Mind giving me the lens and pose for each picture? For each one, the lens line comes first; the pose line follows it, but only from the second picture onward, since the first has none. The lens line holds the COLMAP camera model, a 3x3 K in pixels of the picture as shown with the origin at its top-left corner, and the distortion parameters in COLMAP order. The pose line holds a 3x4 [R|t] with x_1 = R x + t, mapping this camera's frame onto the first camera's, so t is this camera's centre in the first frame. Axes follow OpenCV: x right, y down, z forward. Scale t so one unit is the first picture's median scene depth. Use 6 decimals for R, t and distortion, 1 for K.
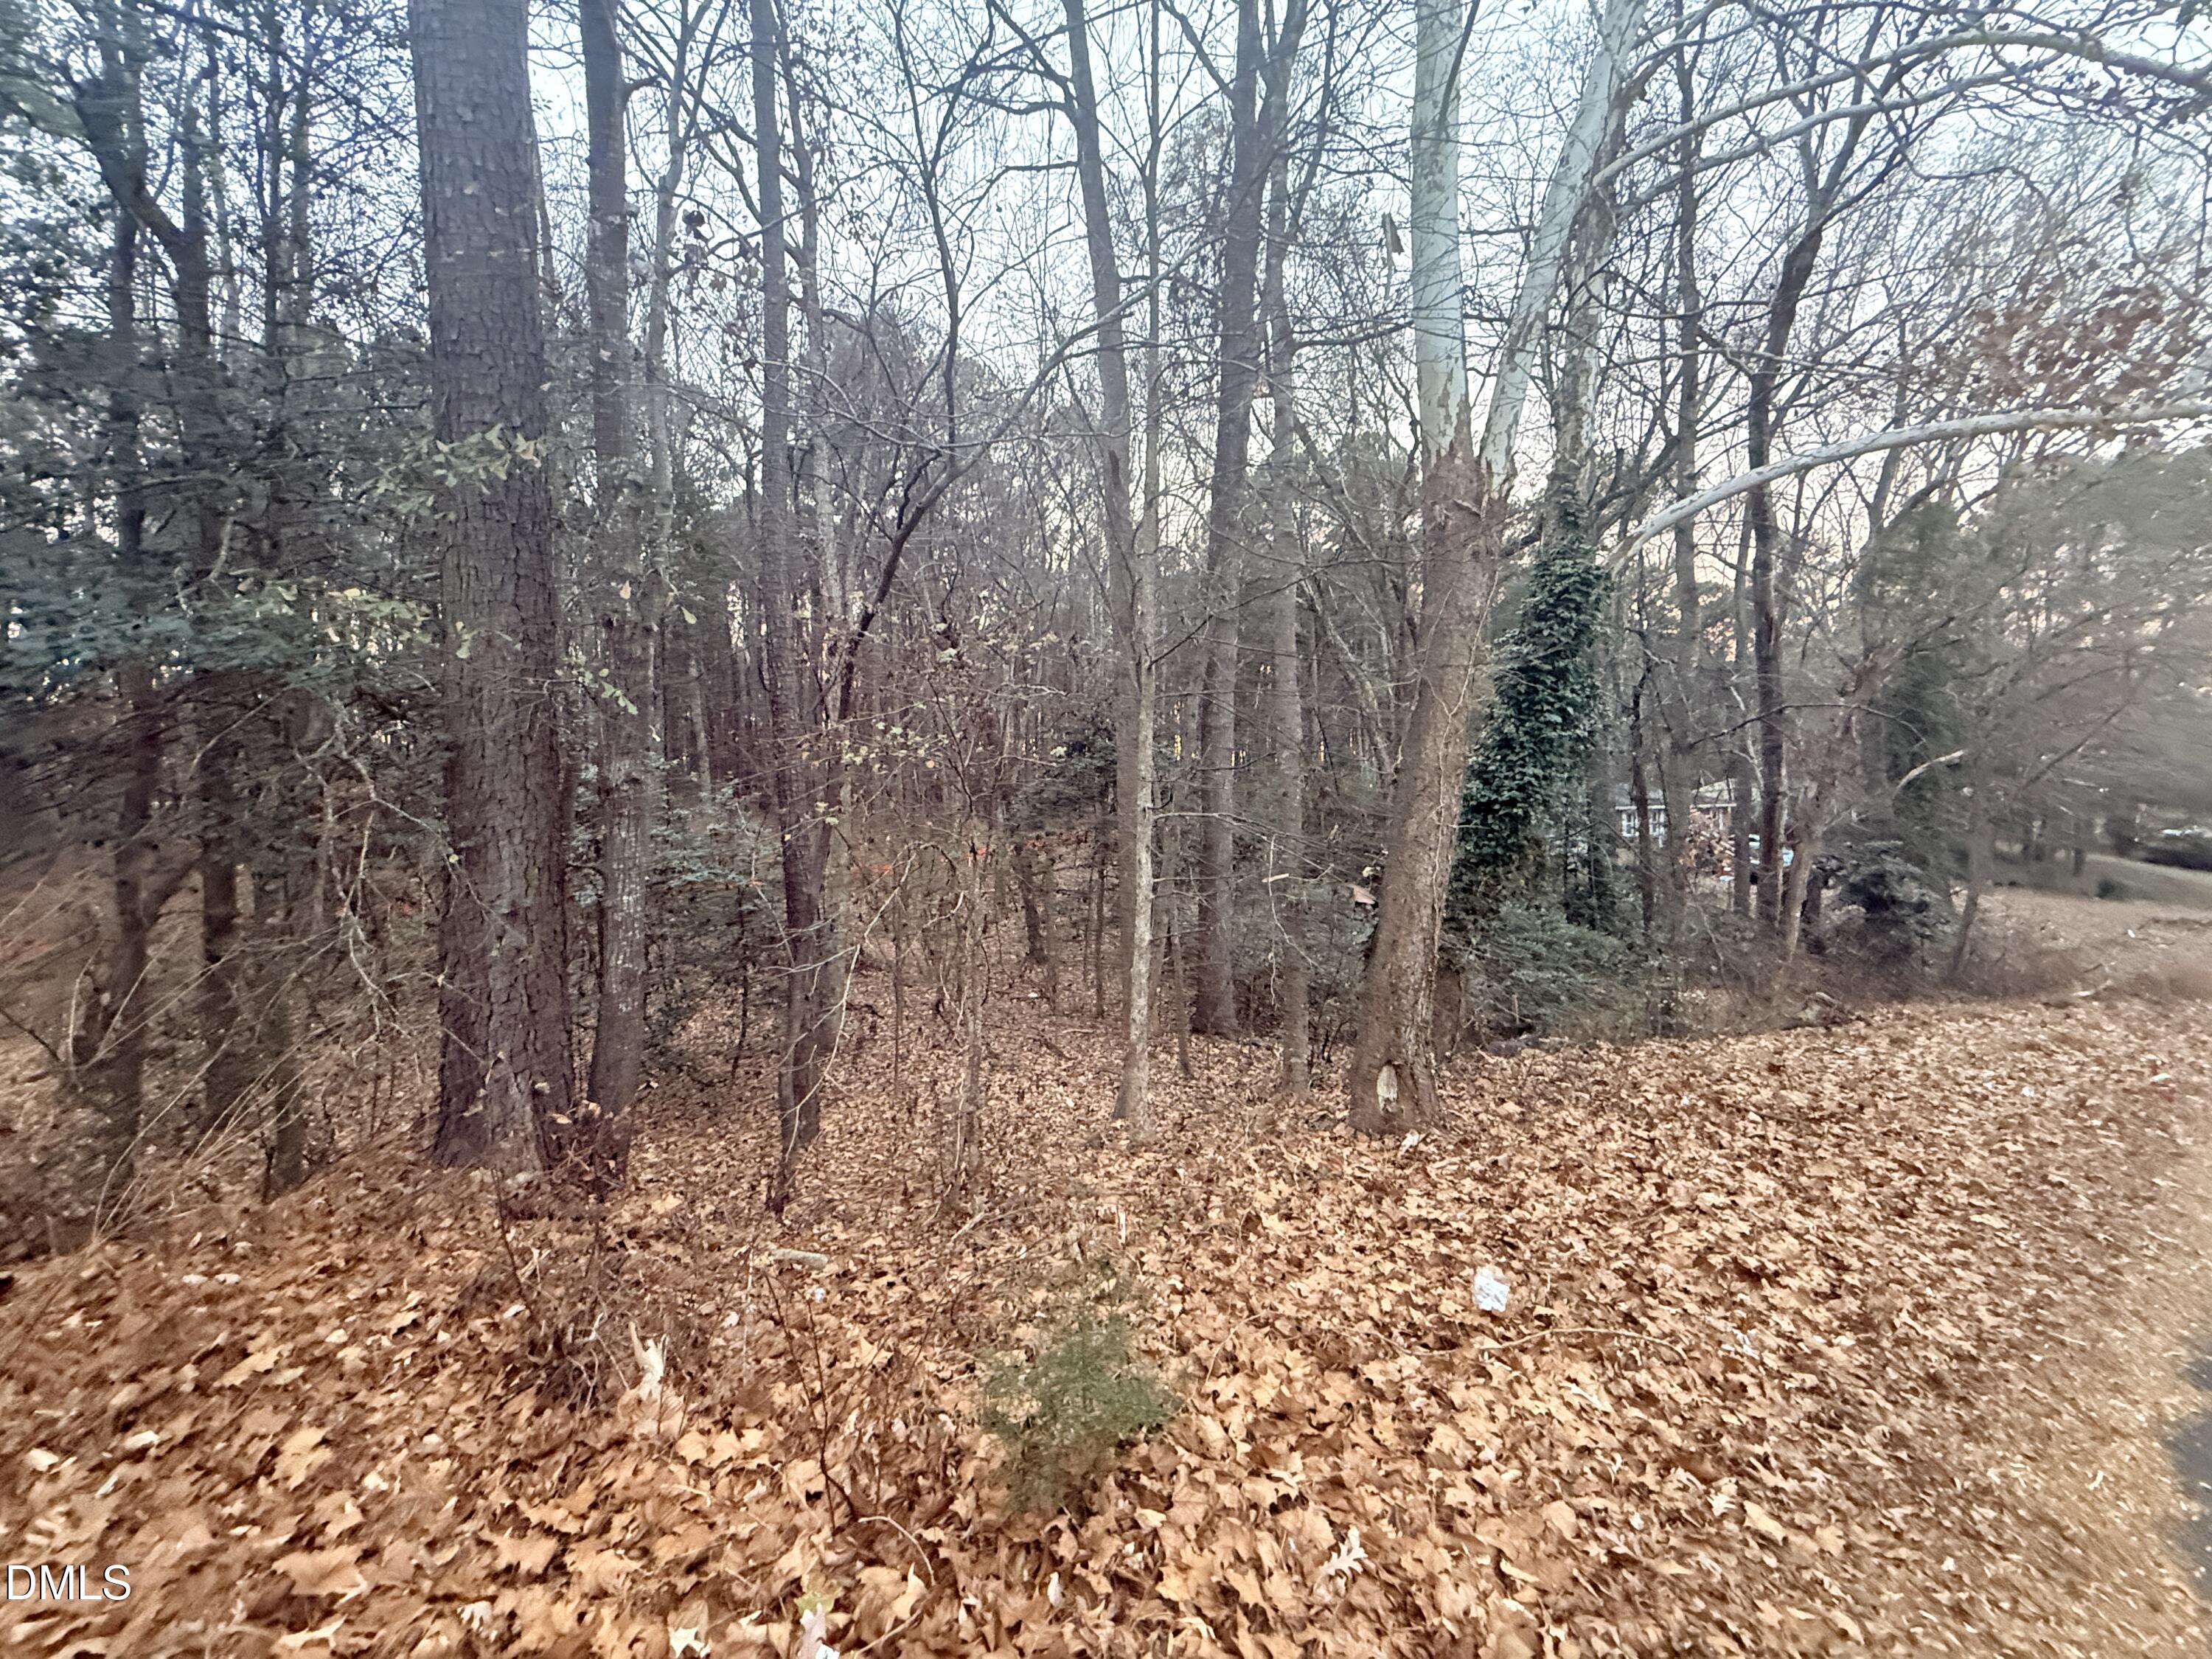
lens RADIAL K [[880.0, 0, 1099.3], [0, 880.0, 827.3], [0, 0, 1]] dist [0.000123, -0.000044]
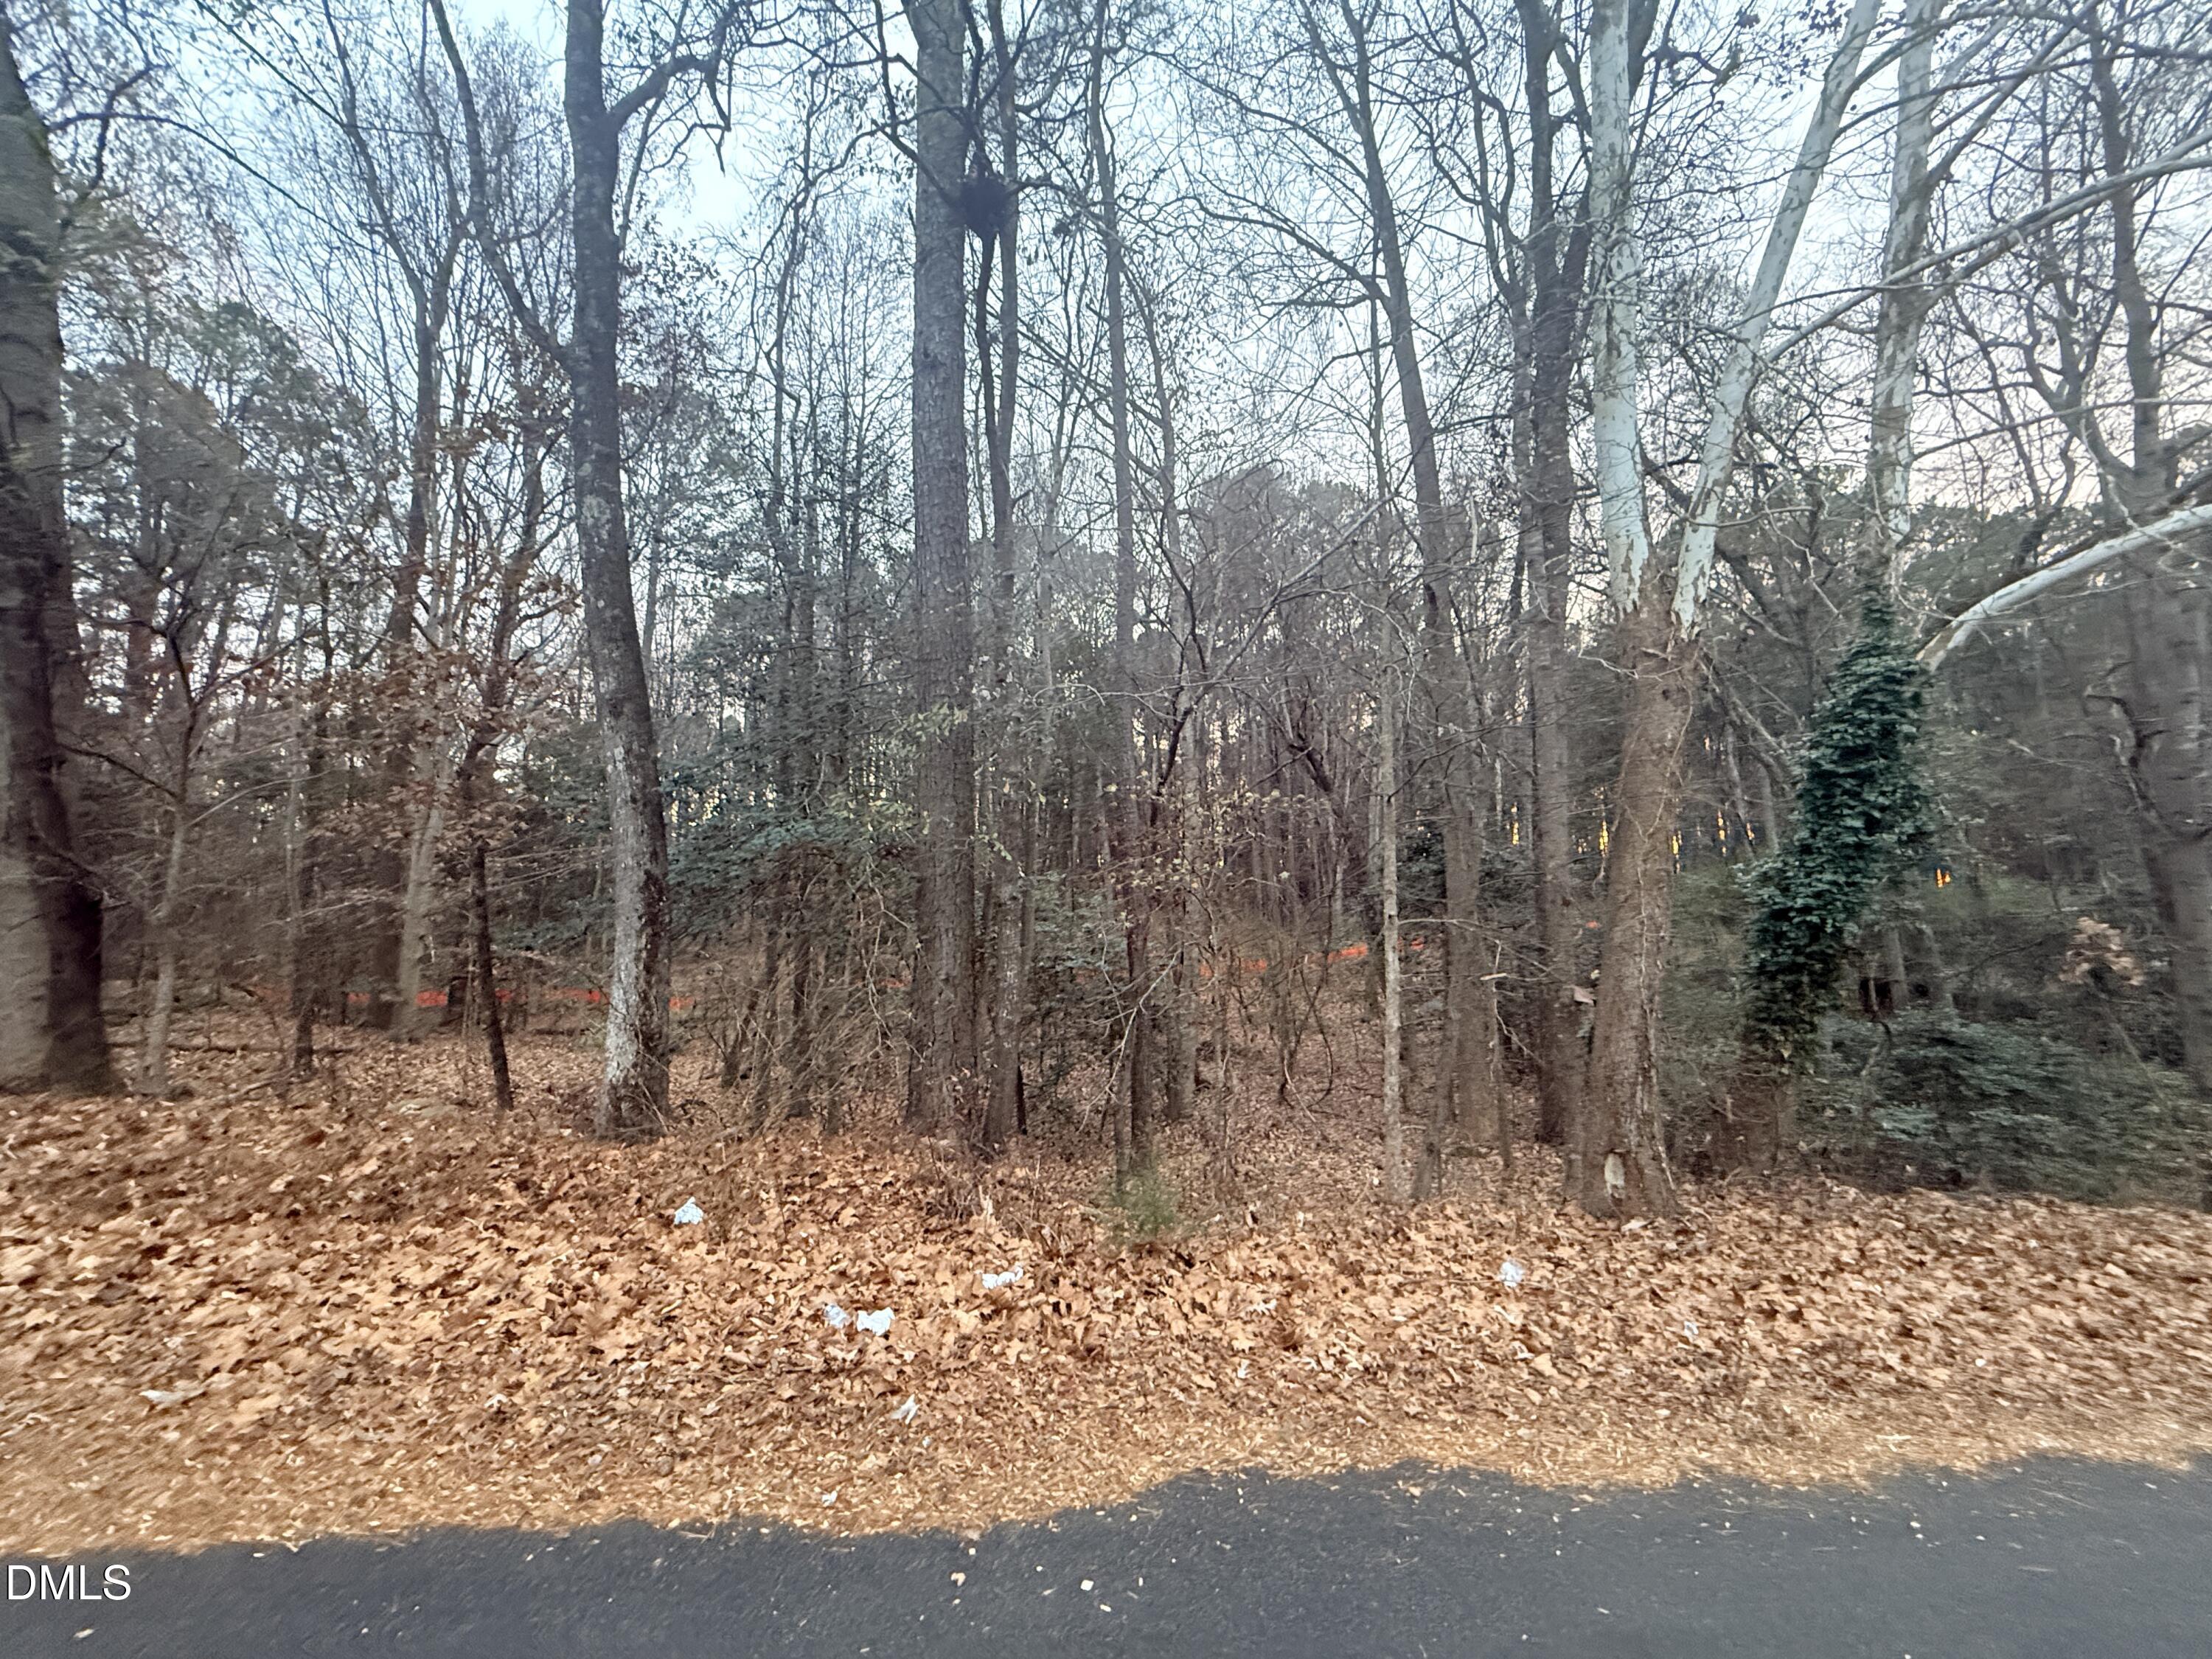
lens RADIAL K [[879.1, 0, 1100.7], [0, 879.1, 828.5], [0, 0, 1]] dist [-0.000453, 0.000206]
pose [[0.903112, -0.037244, -0.427786, 0.245354], [-0.009380, 0.994283, -0.106366, -0.009249], [0.429302, 0.100074, 0.897600, -0.305780]]
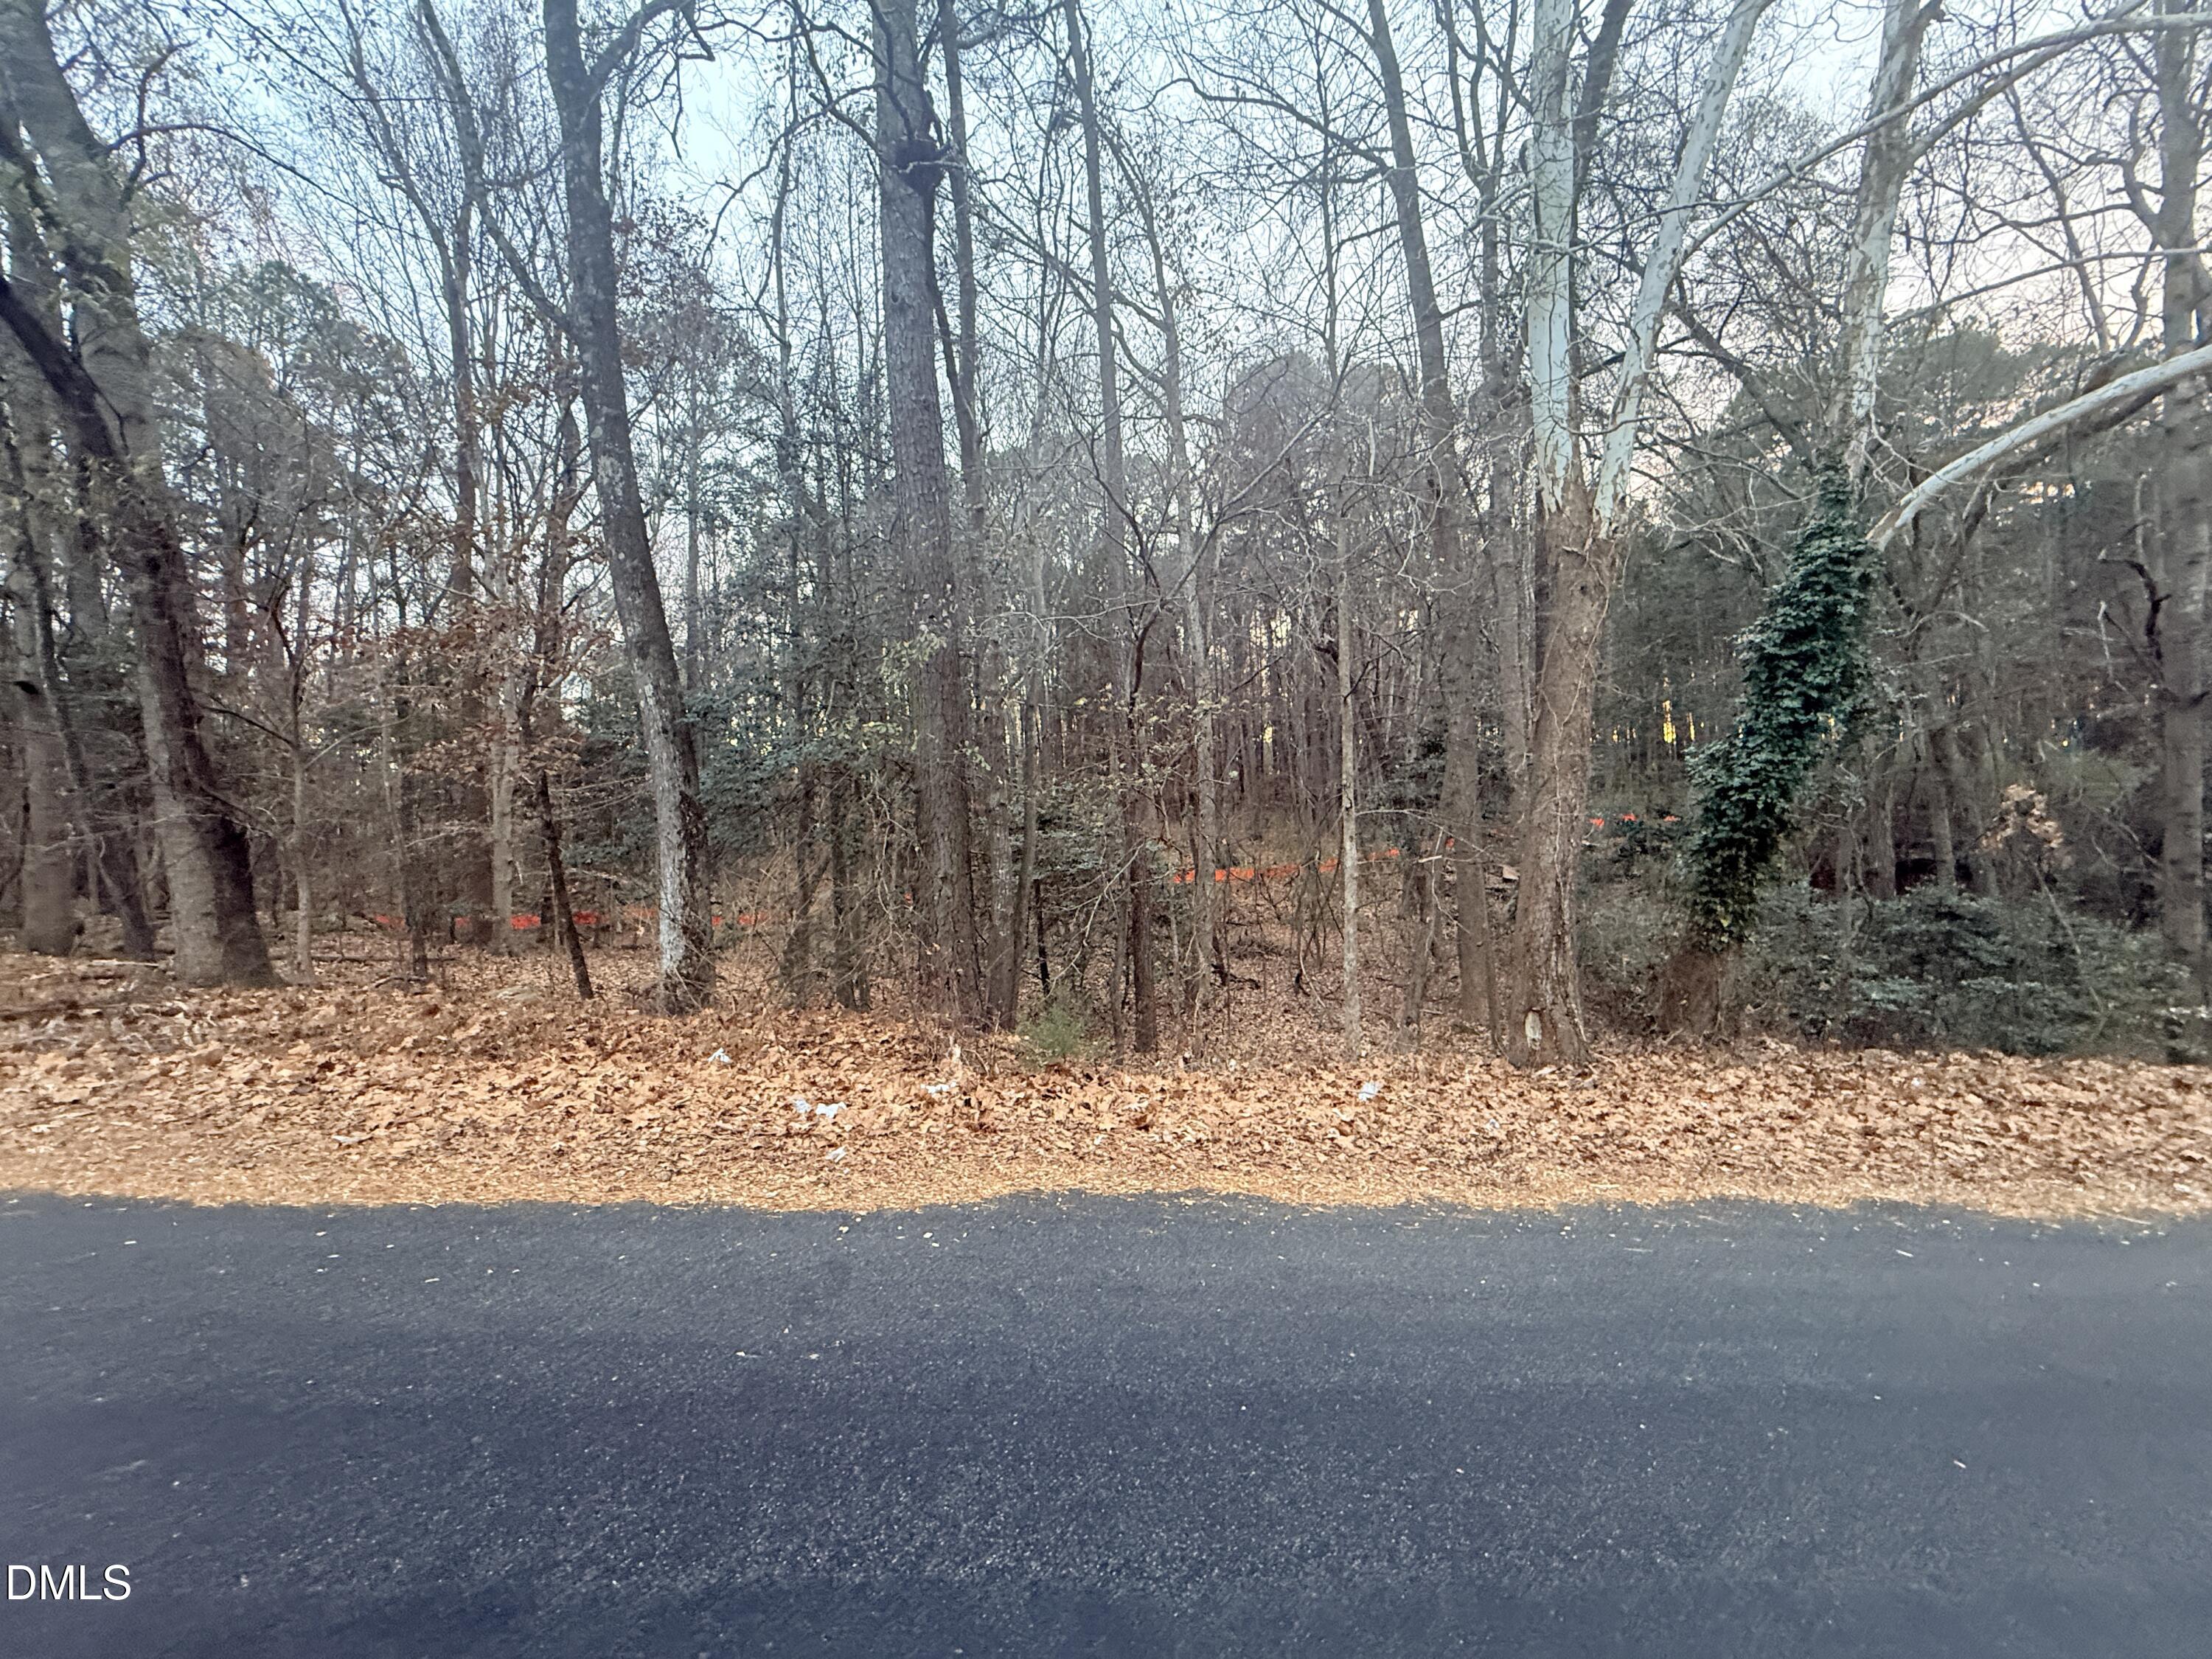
lens RADIAL K [[880.0, 0, 1099.3], [0, 880.0, 827.3], [0, 0, 1]] dist [0.000123, -0.000044]
pose [[0.870925, -0.025691, -0.490745, 0.428402], [0.024711, 0.999659, -0.008480, 0.010606], [0.490795, -0.004741, 0.871262, -0.374283]]
